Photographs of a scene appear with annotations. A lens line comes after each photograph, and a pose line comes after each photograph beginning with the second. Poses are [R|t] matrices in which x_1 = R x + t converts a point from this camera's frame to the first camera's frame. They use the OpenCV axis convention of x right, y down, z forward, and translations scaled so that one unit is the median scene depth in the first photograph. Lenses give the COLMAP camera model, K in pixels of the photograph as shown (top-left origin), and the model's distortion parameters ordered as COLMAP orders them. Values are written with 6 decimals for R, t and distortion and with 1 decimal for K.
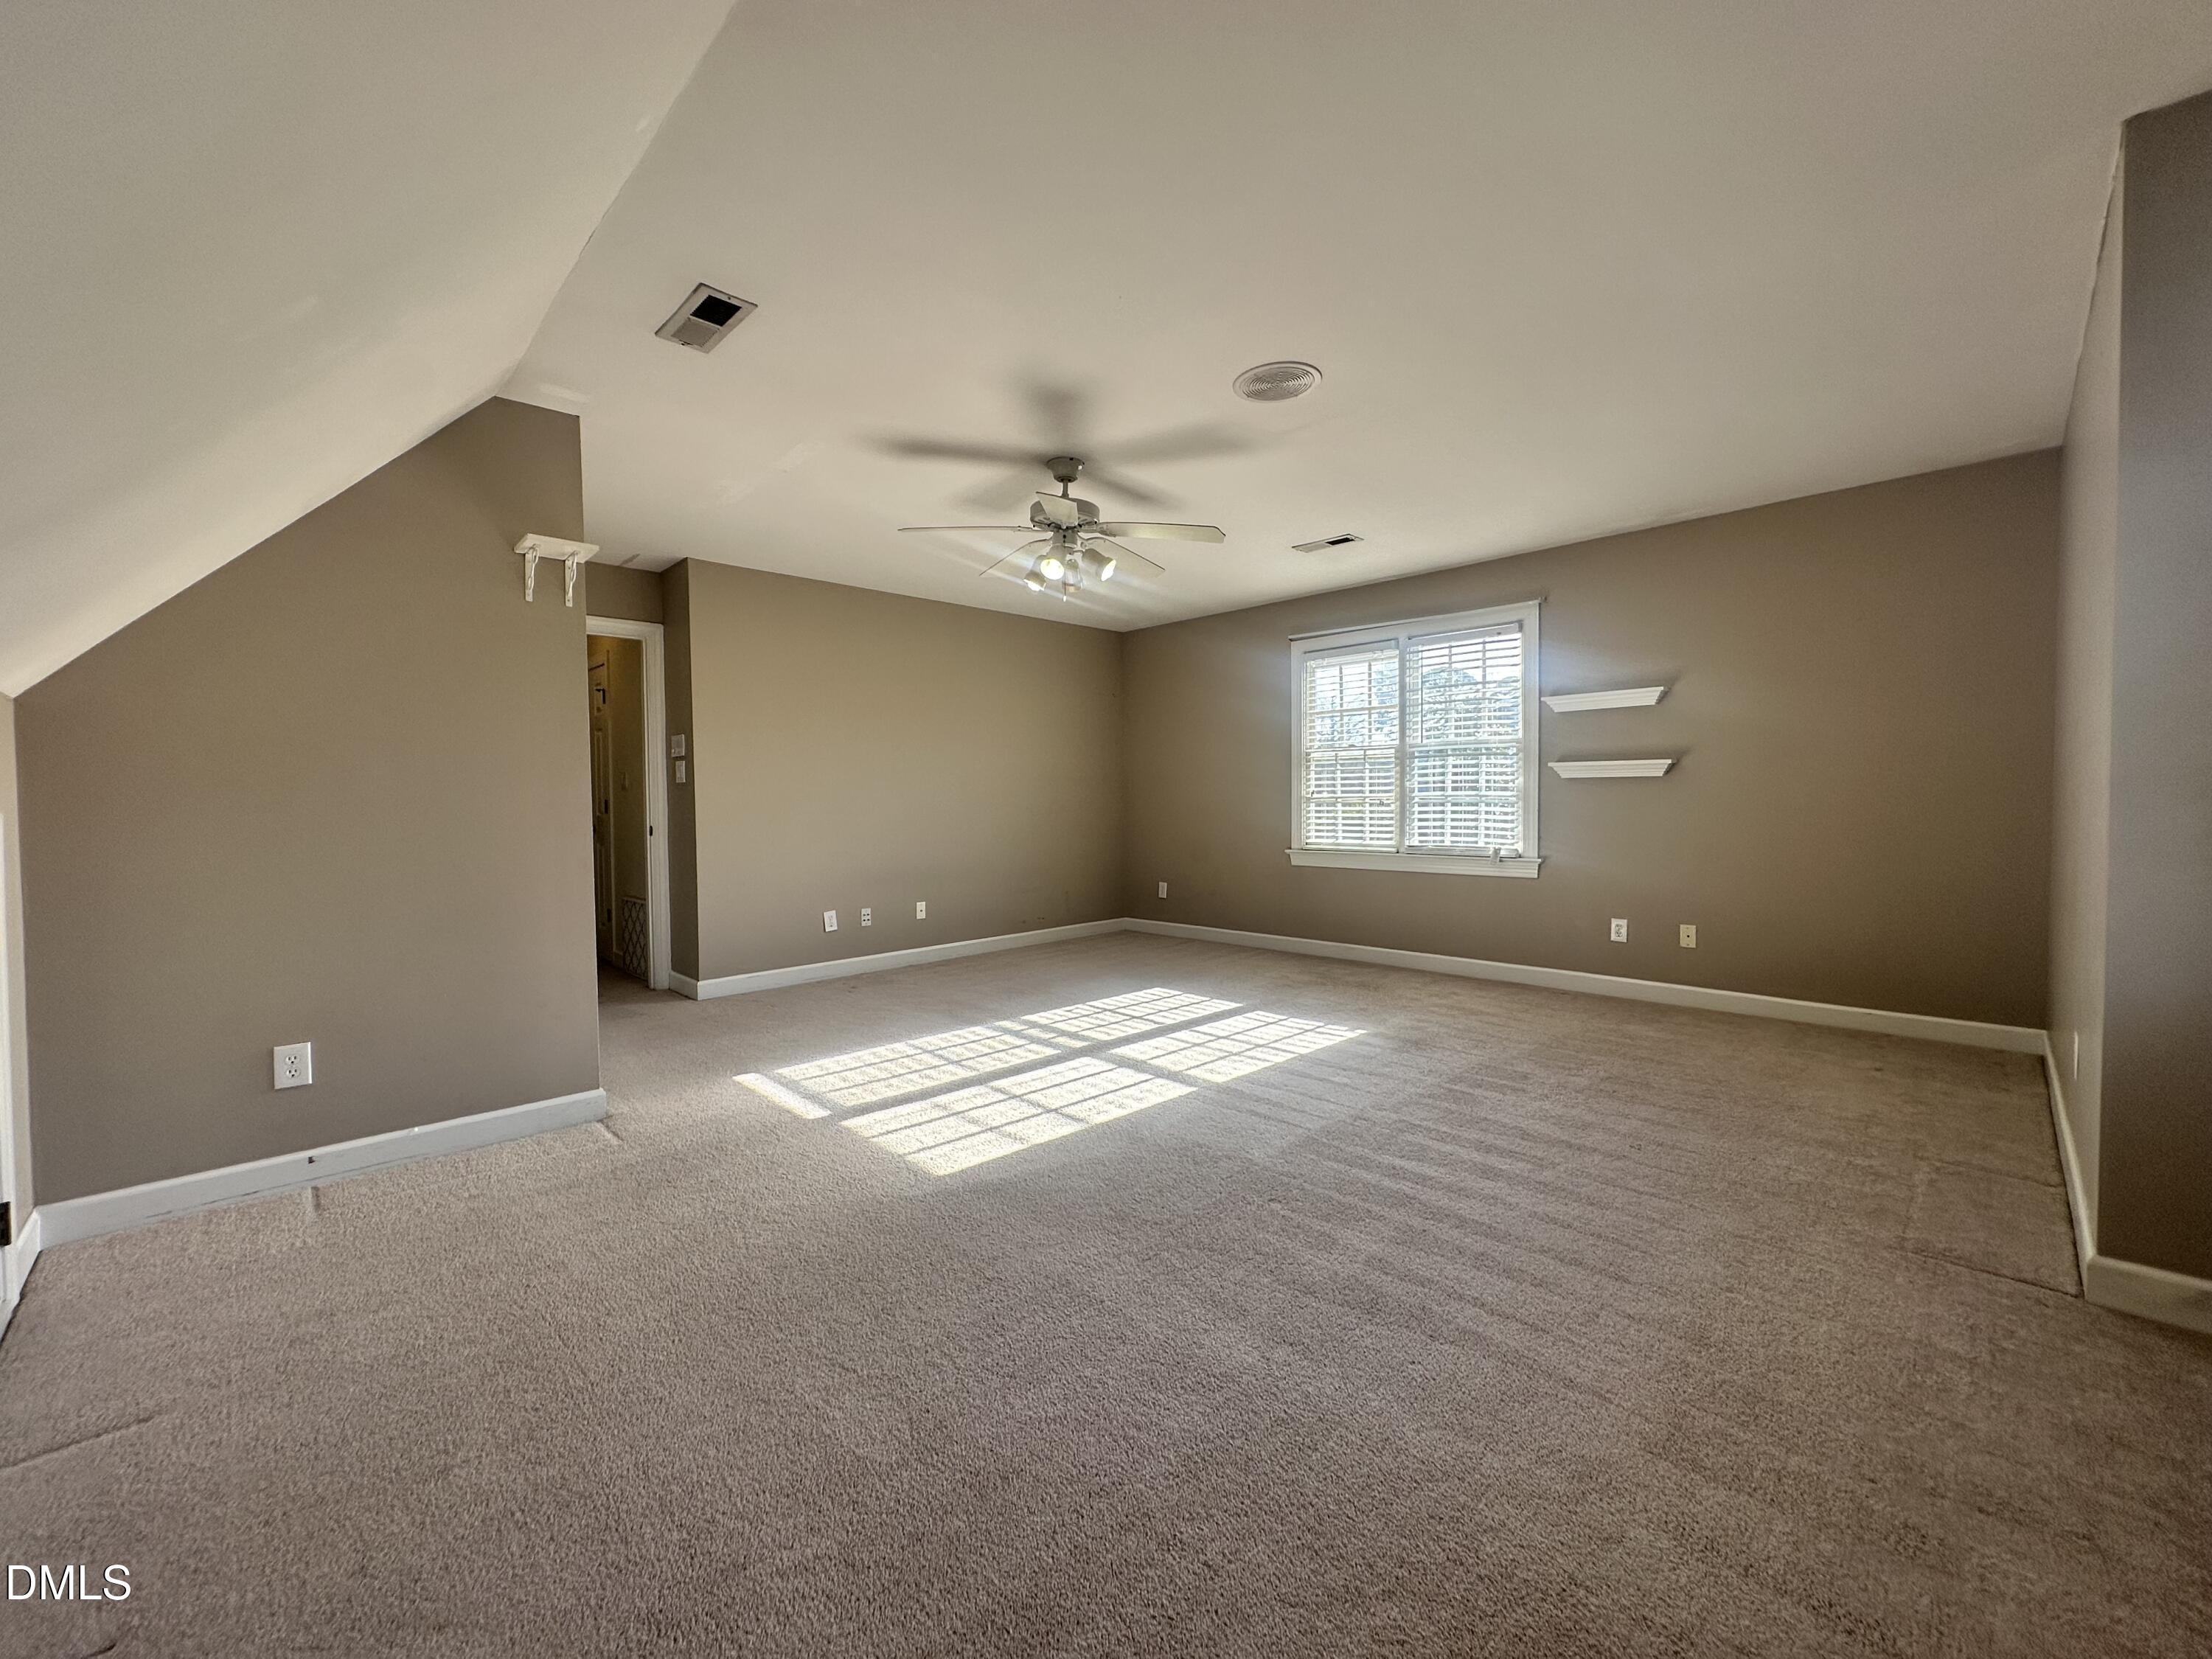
lens RADIAL K [[885.5, 0, 1104.5], [0, 885.5, 824.2], [0, 0, 1]] dist [-0.004446, 0.001413]
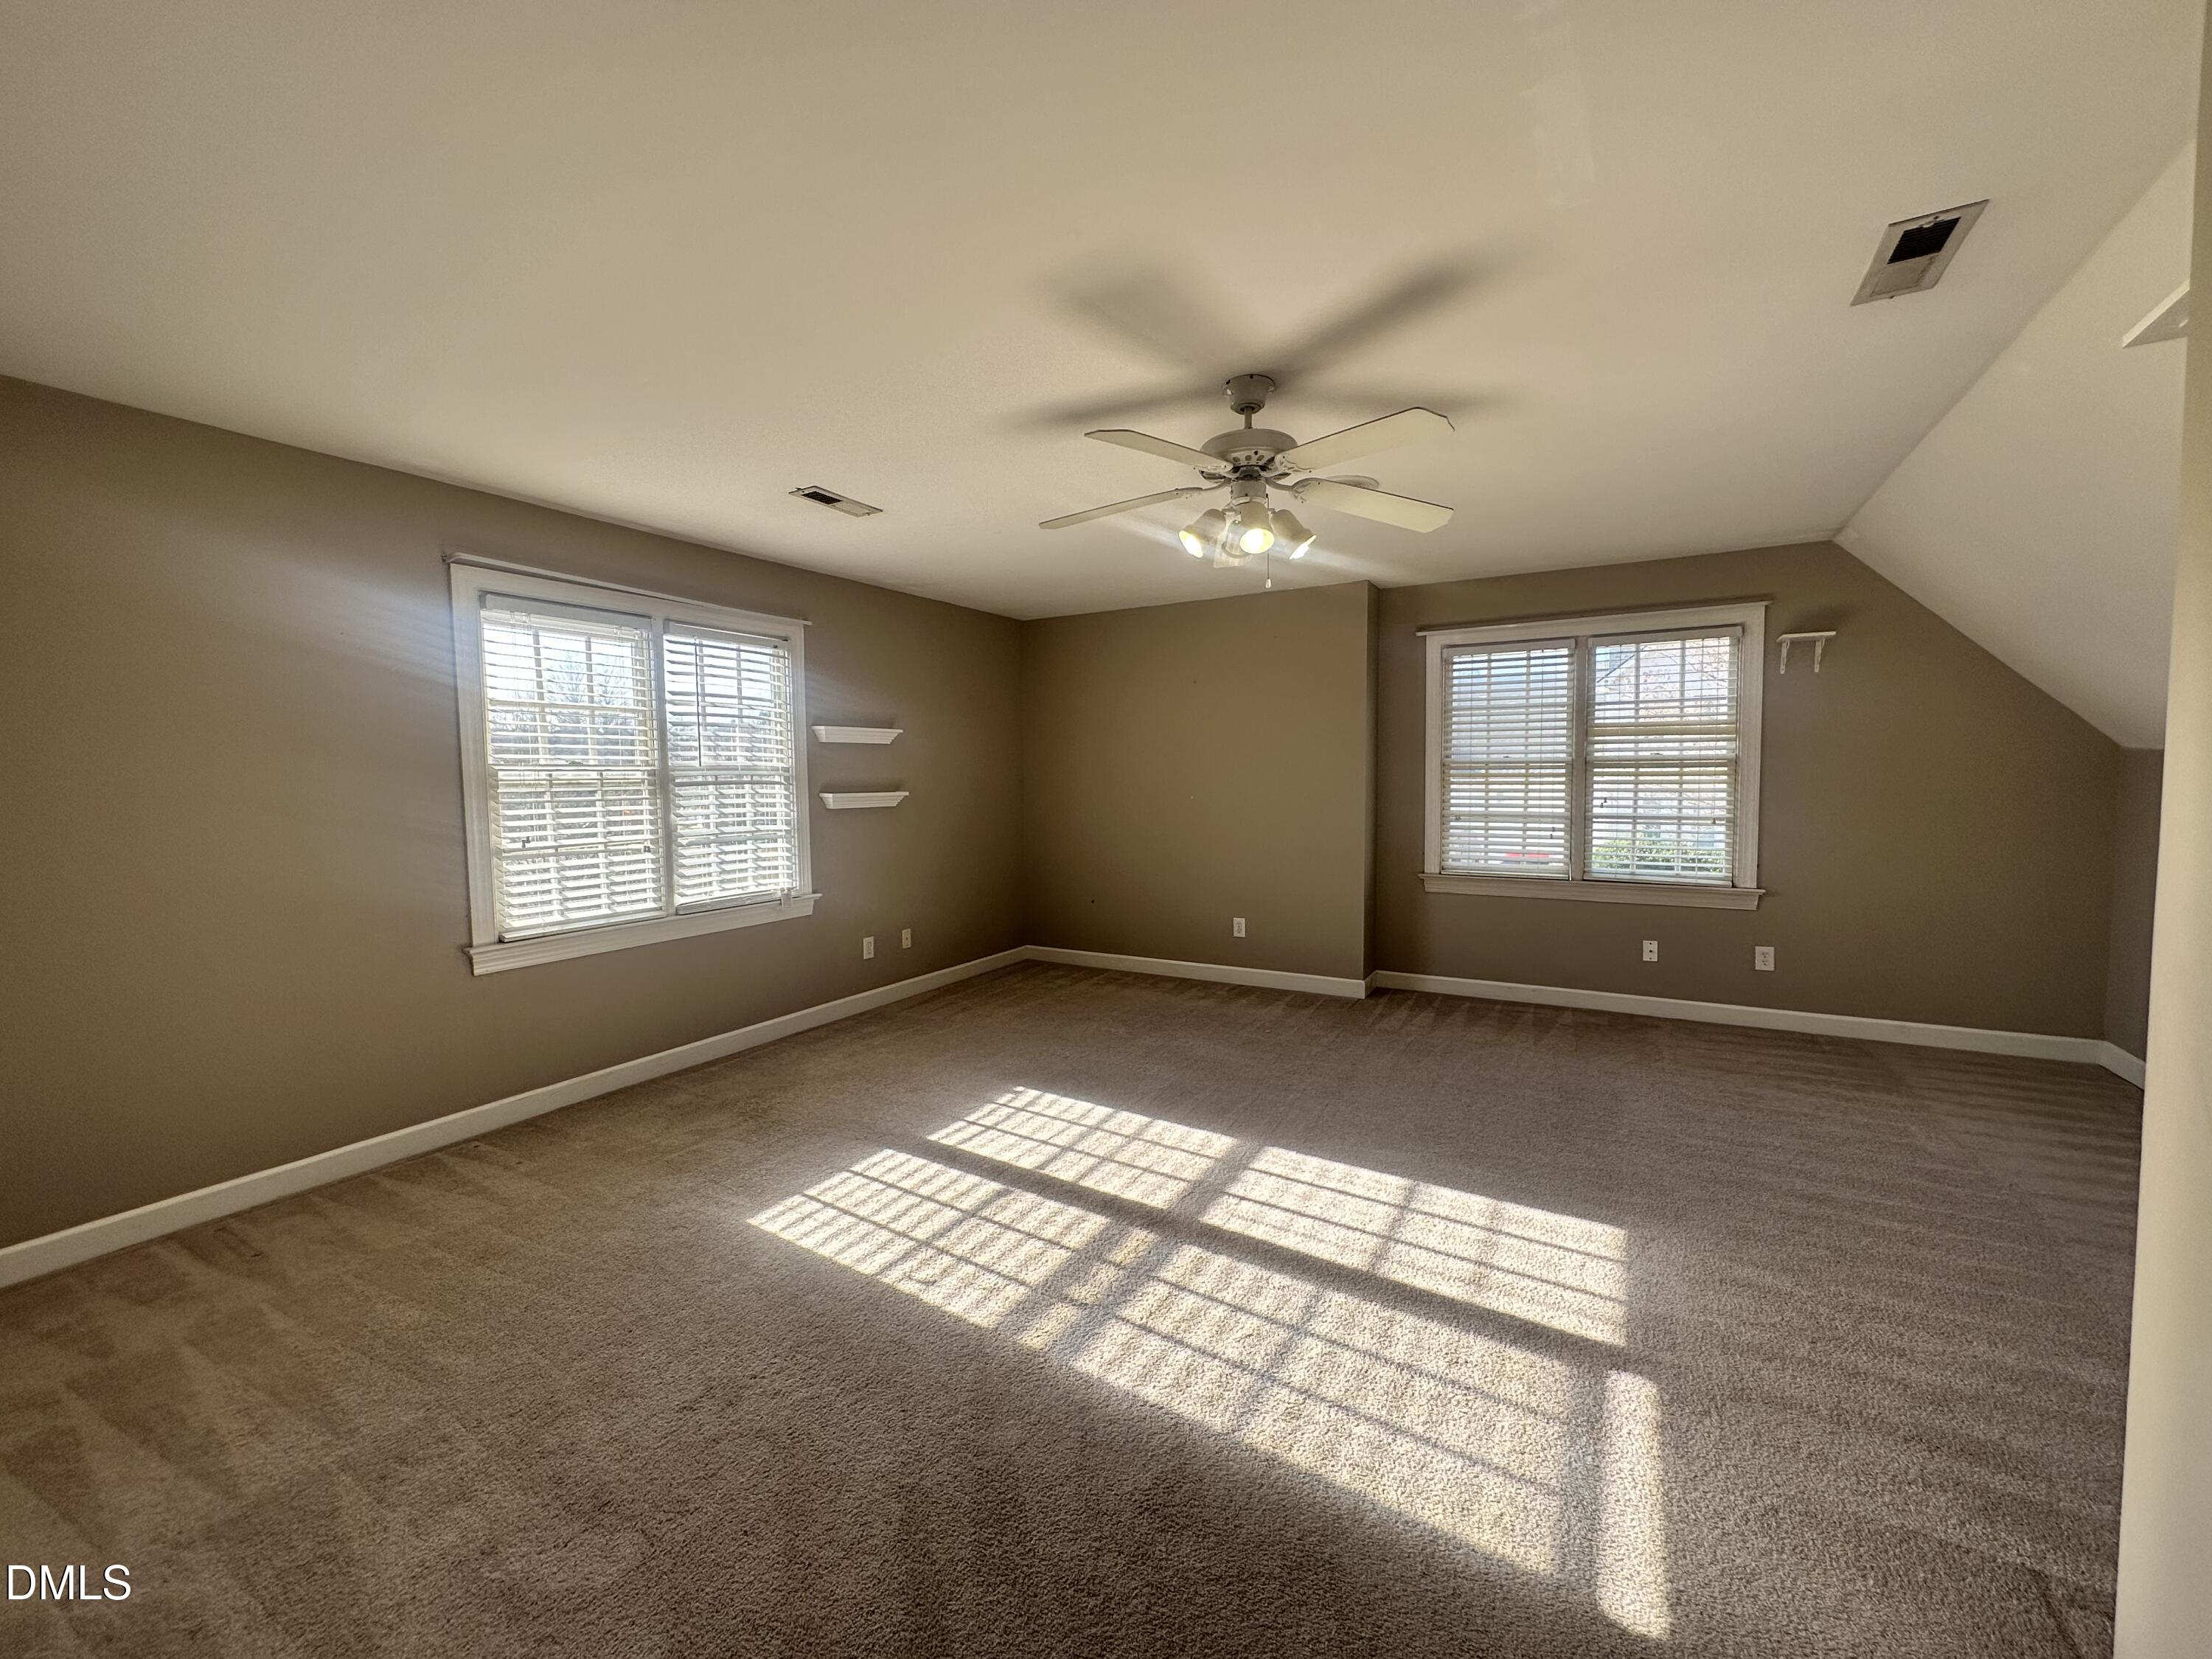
lens RADIAL K [[885.5, 0, 1104.8], [0, 885.5, 834.5], [0, 0, 1]] dist [-0.004446, 0.001413]
pose [[-0.264701, -0.050027, 0.963032, -0.624338], [0.043939, 0.996991, 0.063868, -0.088382], [-0.963329, 0.059221, -0.261707, 1.158863]]
